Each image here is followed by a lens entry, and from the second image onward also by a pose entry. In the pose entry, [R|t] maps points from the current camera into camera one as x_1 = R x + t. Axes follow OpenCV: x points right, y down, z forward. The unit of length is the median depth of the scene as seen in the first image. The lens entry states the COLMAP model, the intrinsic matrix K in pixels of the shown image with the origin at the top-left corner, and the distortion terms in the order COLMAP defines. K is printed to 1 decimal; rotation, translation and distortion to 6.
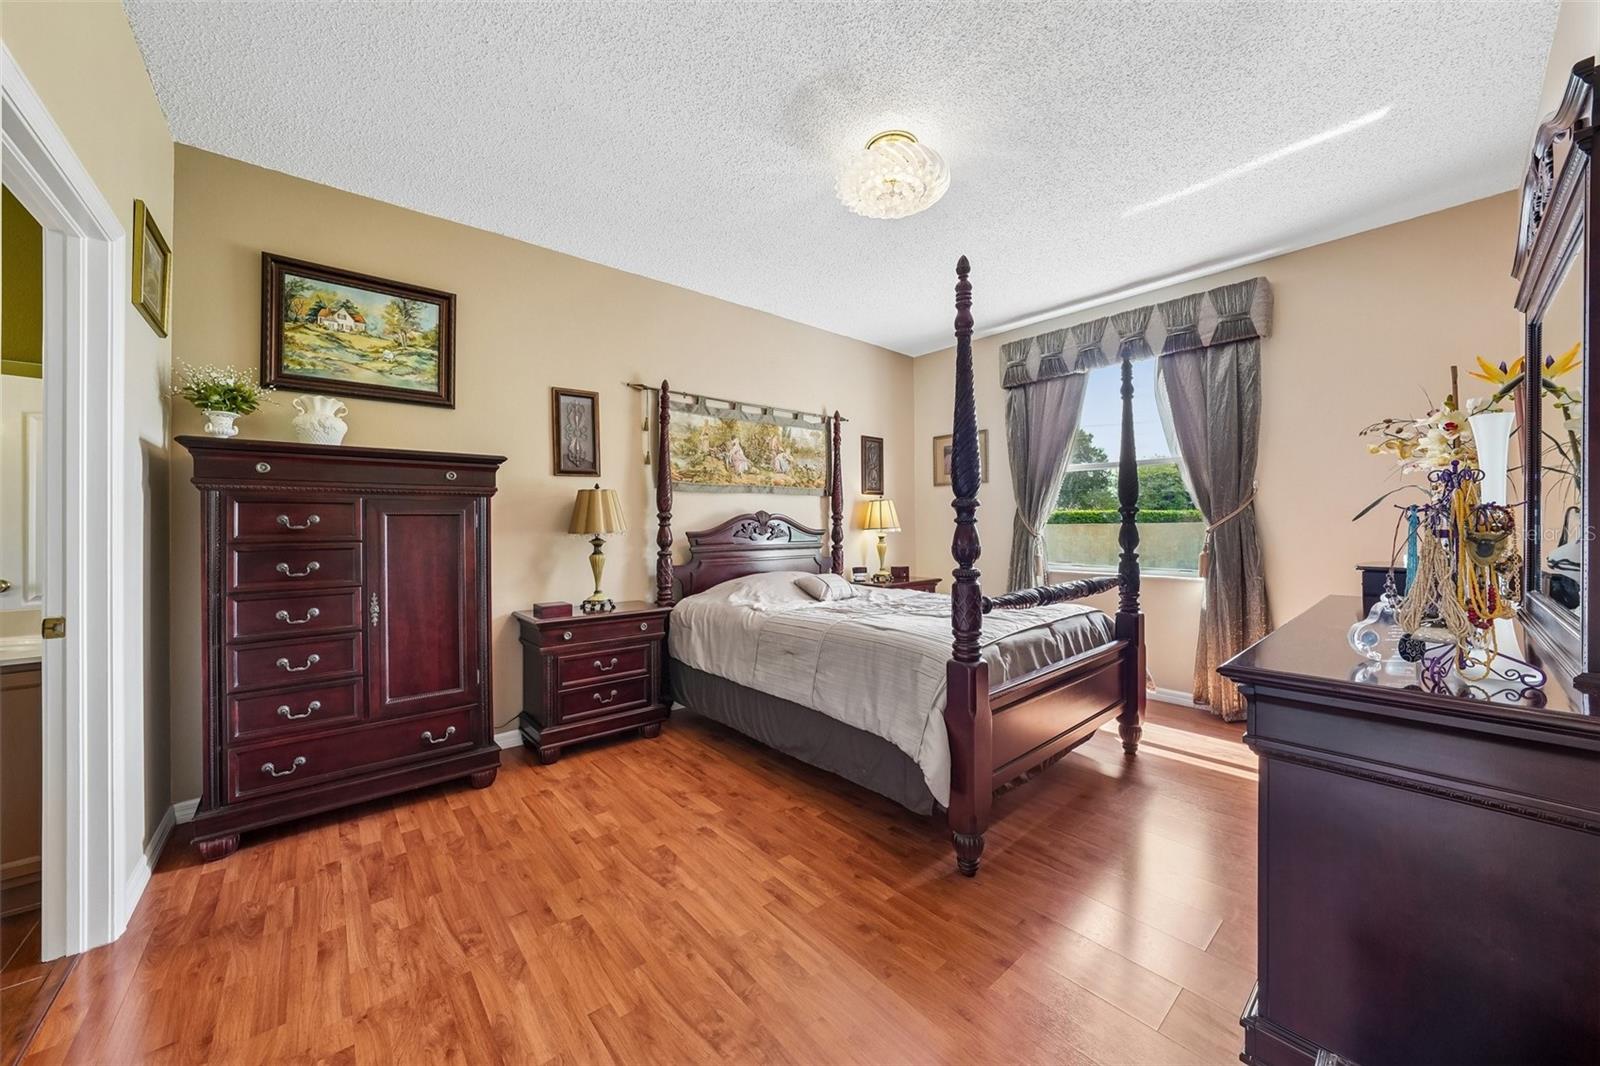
lens RADIAL K [[568.8, 0, 804.6], [0, 568.8, 525.3], [0, 0, 1]] dist [-0.018962, 0.001642]
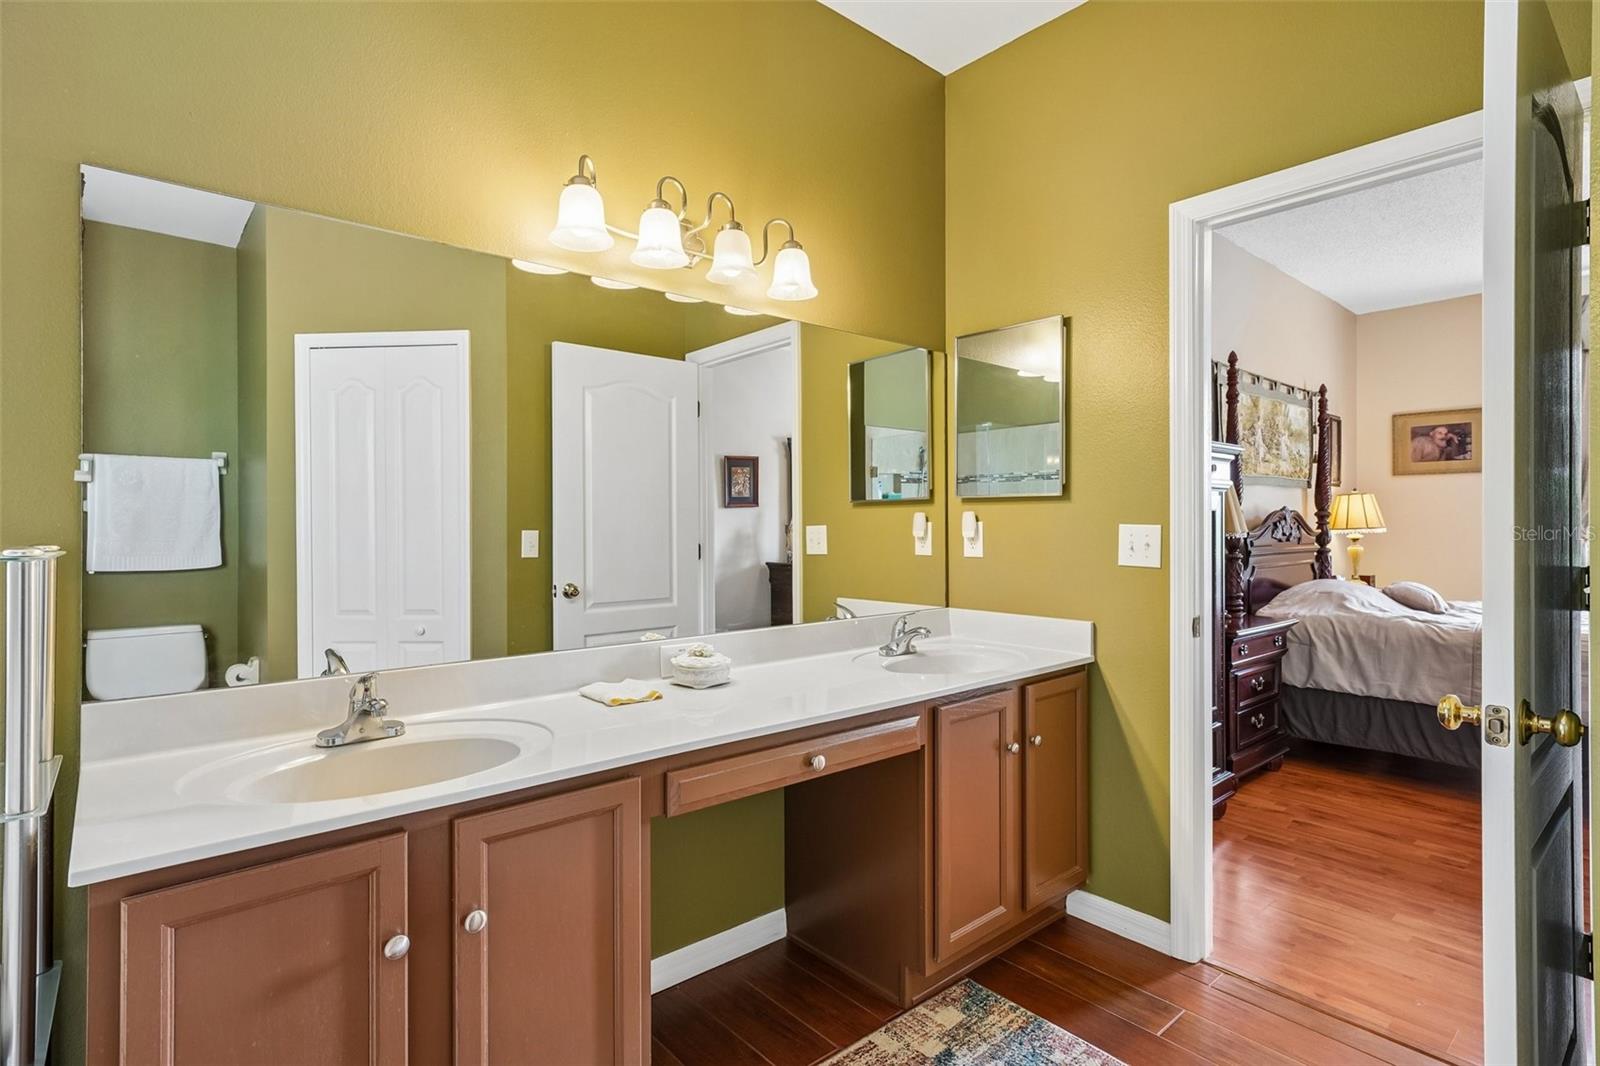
lens RADIAL K [[781.2, 0, 844.9], [0, 781.2, 527.8], [0, 0, 1]] dist [0.023956, 0.000233]
pose [[0.999981, -0.004460, 0.004307, -0.831194], [0.004469, 0.999988, -0.002160, 0.006084], [-0.004297, 0.002180, 0.999988, -0.170846]]
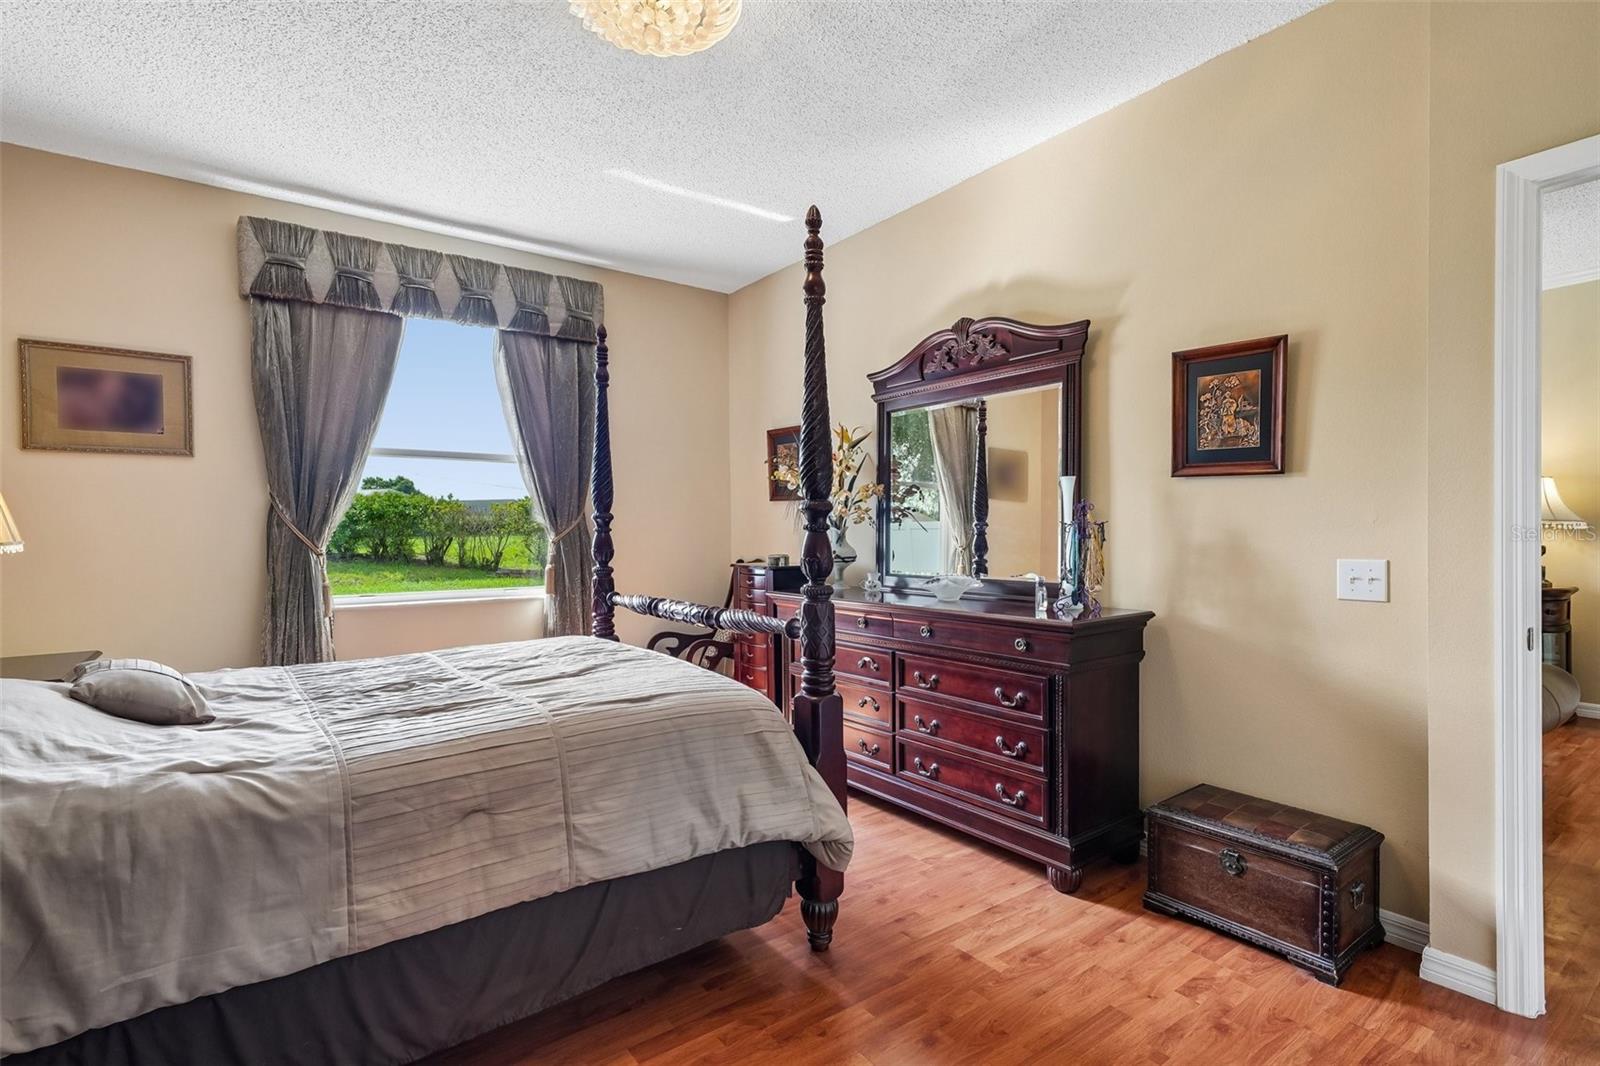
lens RADIAL K [[738.8, 0, 797.9], [0, 738.8, 543.8], [0, 0, 1]] dist [-0.005398, 0.004314]
pose [[0.094246, -0.010469, 0.995494, -0.440513], [0.001962, 0.999945, 0.010330, 0.002238], [-0.995547, 0.000980, 0.094262, 0.510334]]
